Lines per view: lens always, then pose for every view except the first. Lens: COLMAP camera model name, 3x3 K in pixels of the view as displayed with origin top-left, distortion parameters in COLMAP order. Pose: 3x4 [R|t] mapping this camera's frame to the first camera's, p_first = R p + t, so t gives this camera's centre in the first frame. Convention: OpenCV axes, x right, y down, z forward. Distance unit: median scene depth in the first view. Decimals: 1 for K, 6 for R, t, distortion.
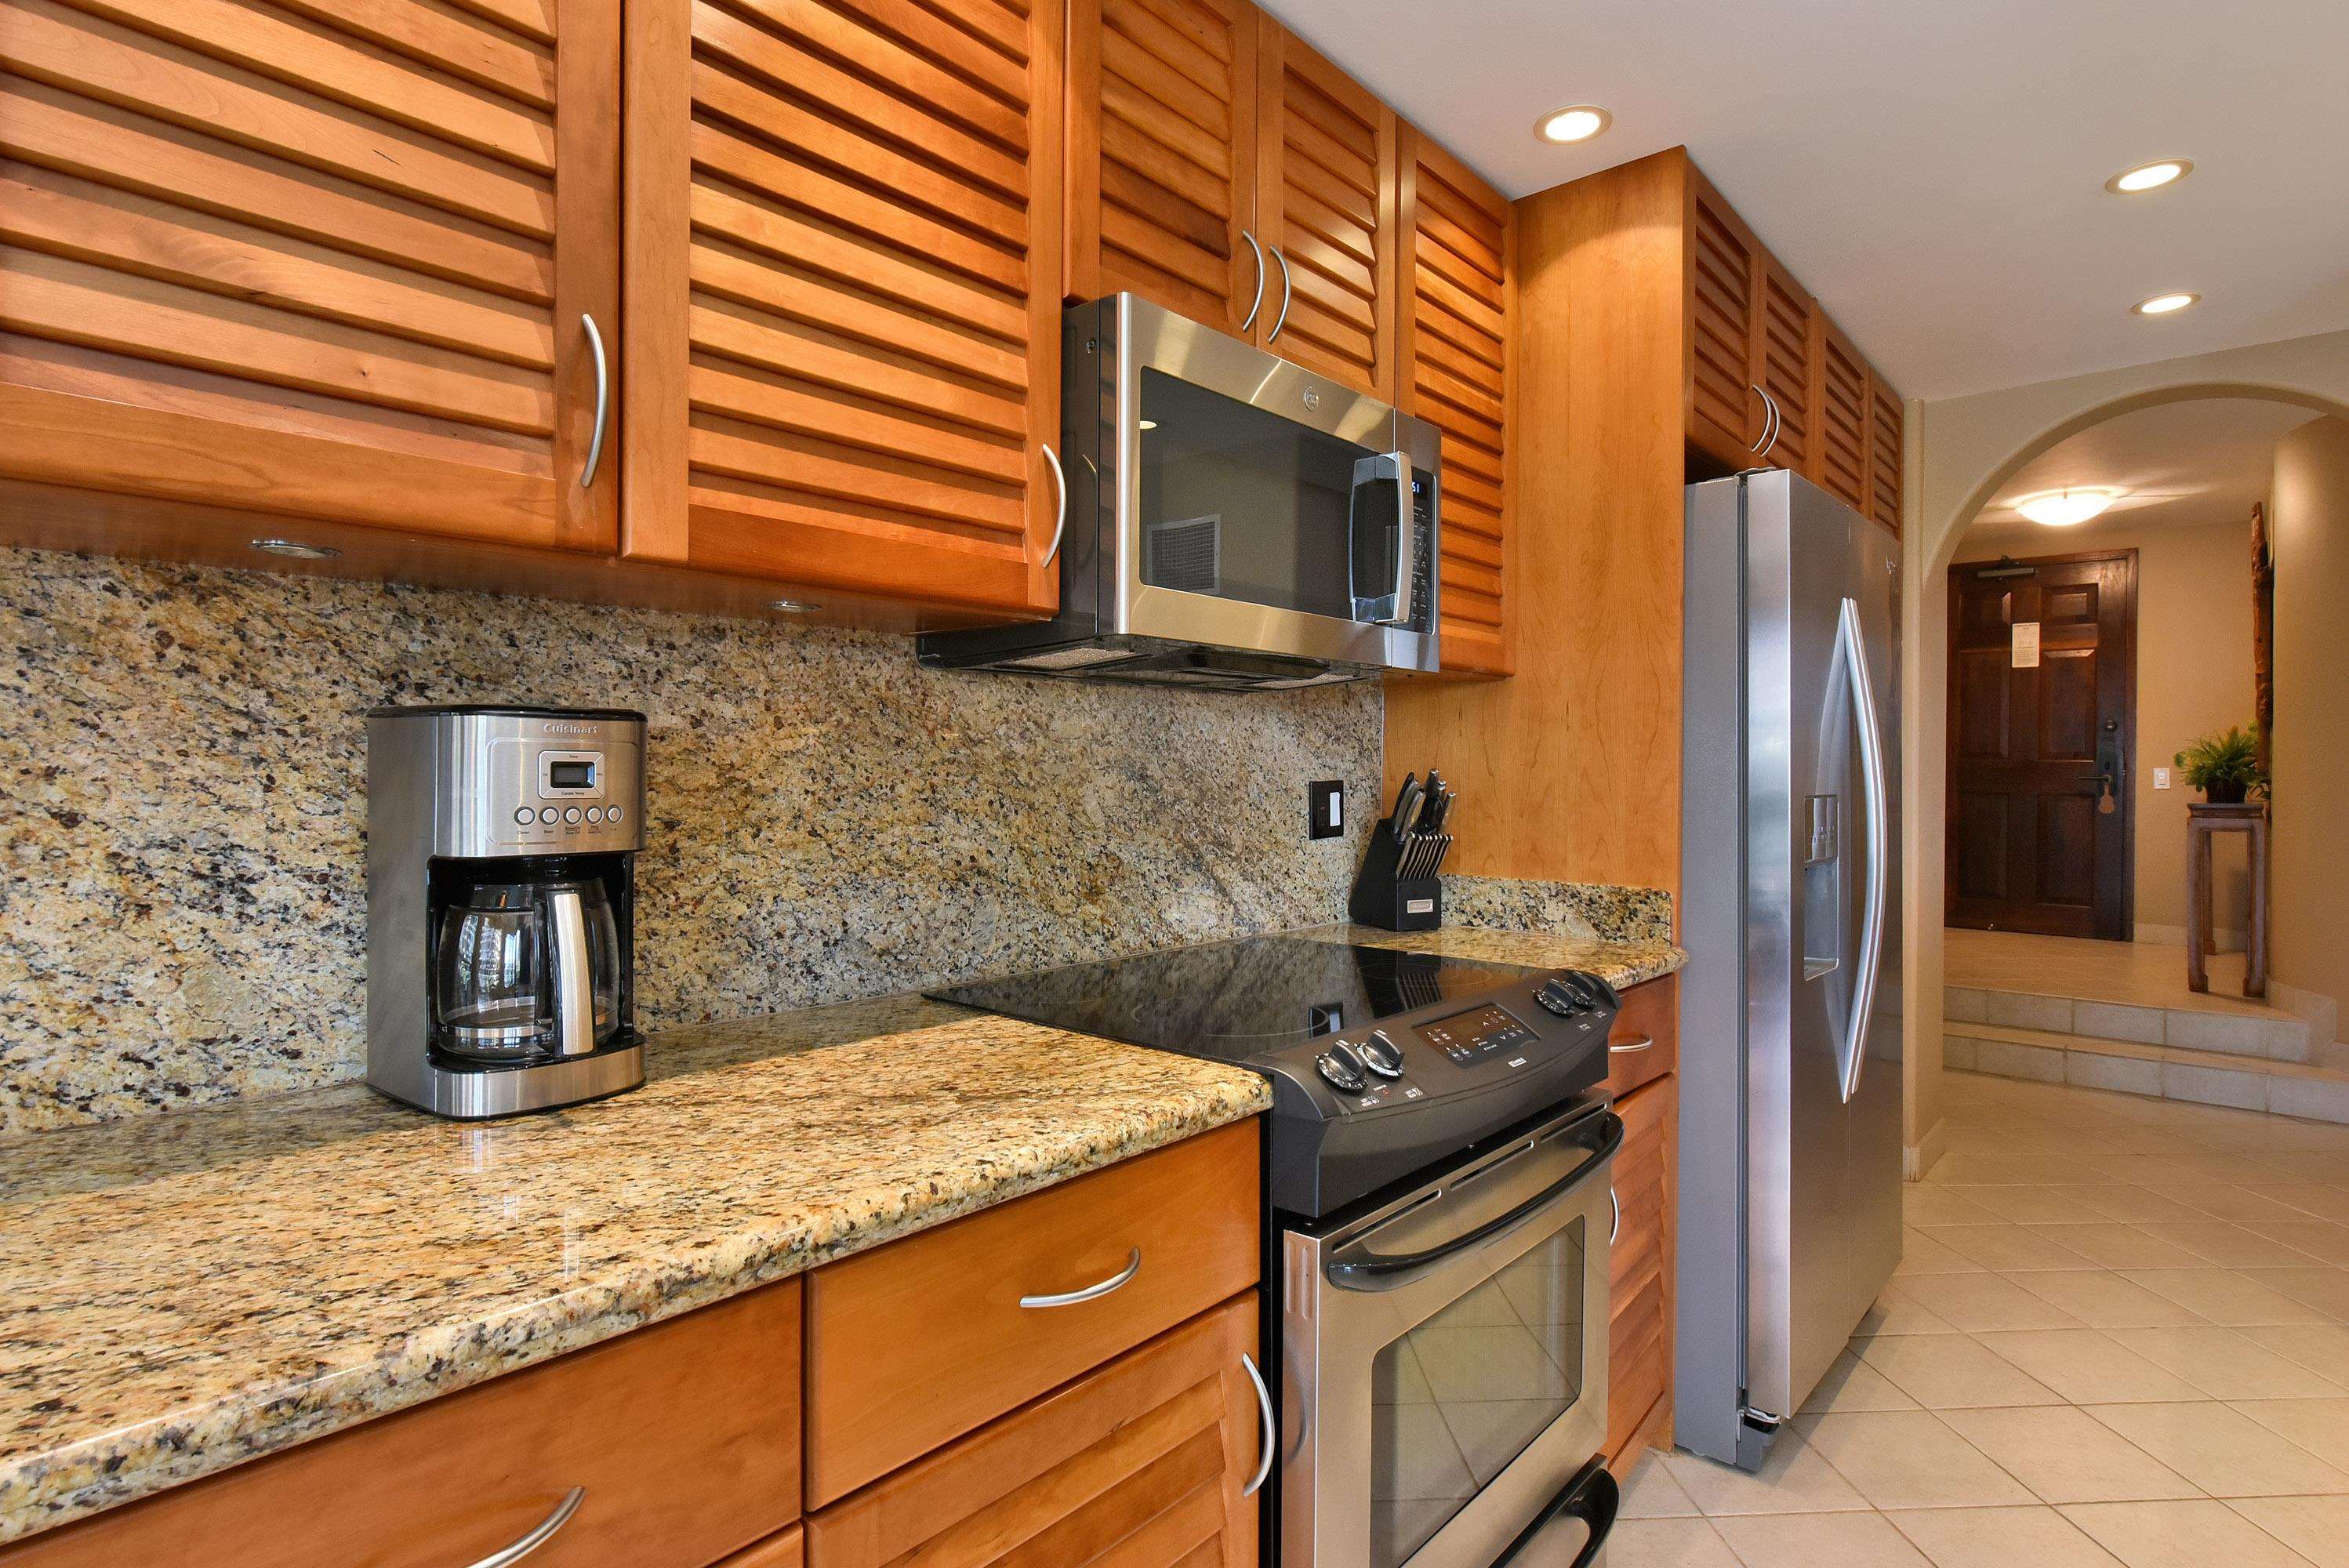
lens RADIAL K [[1180.5, 0, 1172.1], [0, 1180.5, 764.5], [0, 0, 1]] dist [-0.009226, 0.000964]
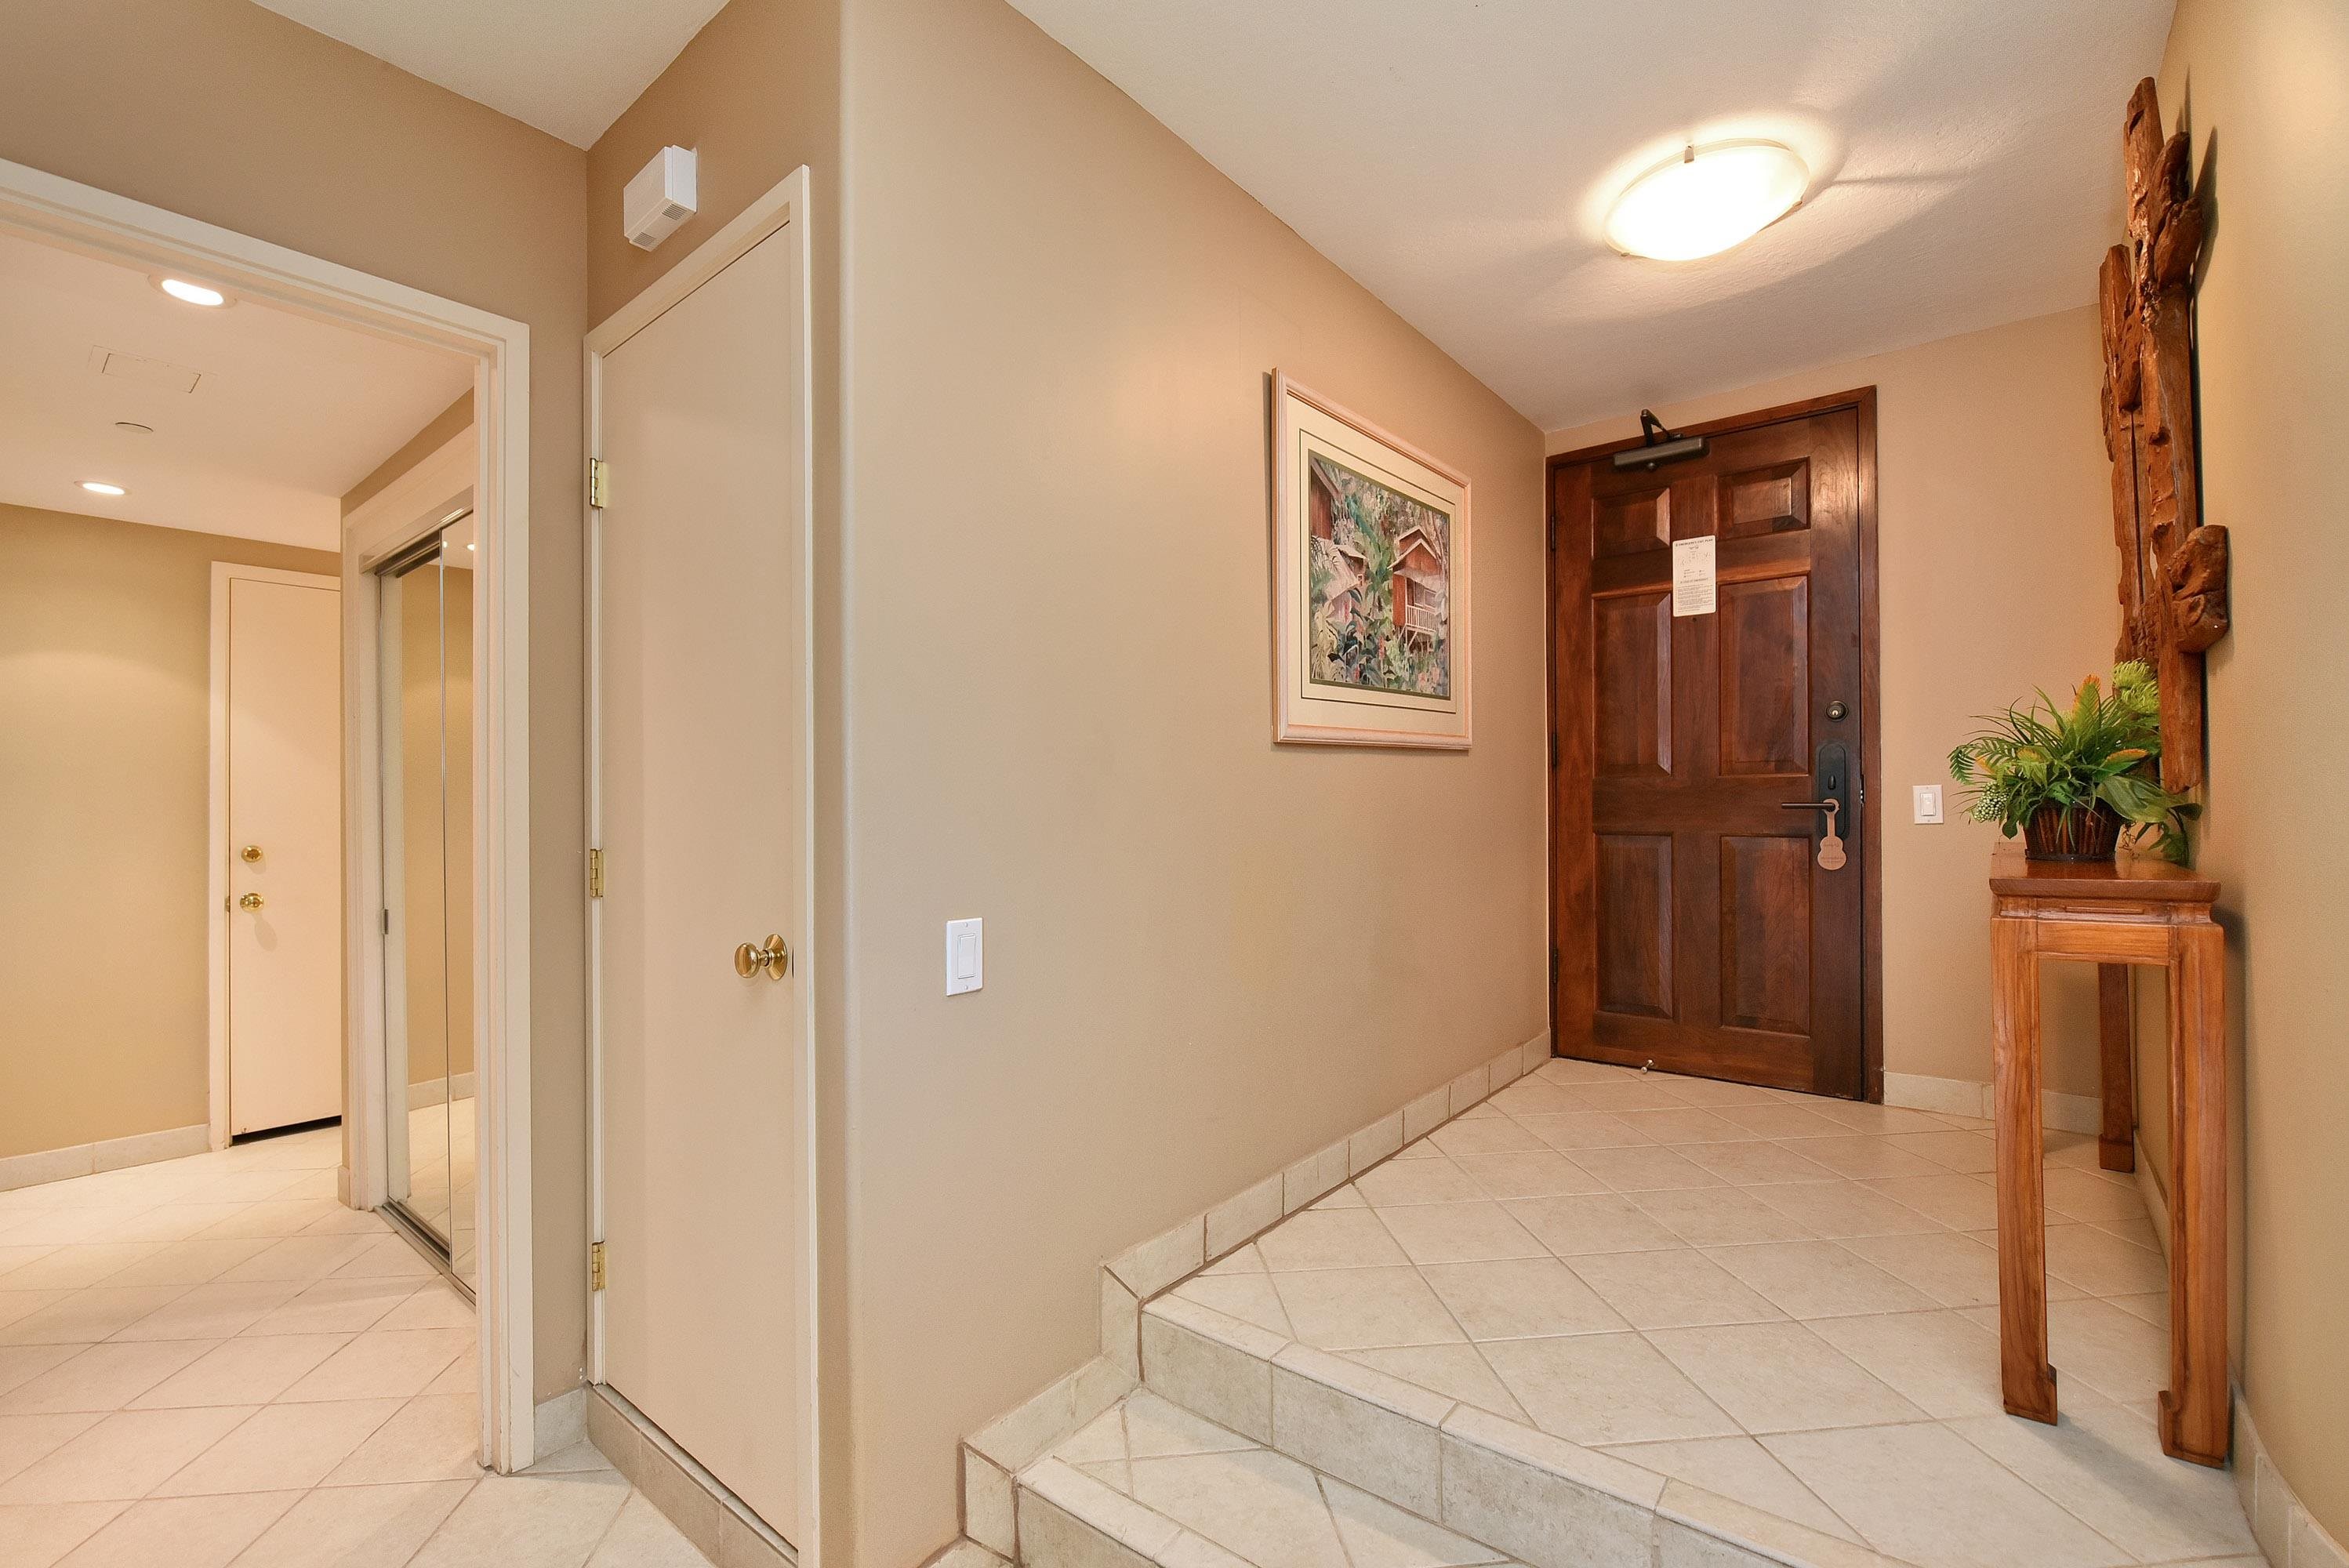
lens RADIAL K [[969.9, 0, 1167.8], [0, 969.9, 799.1], [0, 0, 1]] dist [-0.013570, 0.000344]
pose [[0.999491, -0.020493, 0.024454, 1.673633], [0.020564, 0.999785, -0.002668, 0.013273], [-0.024394, 0.003169, 0.999697, 1.962113]]
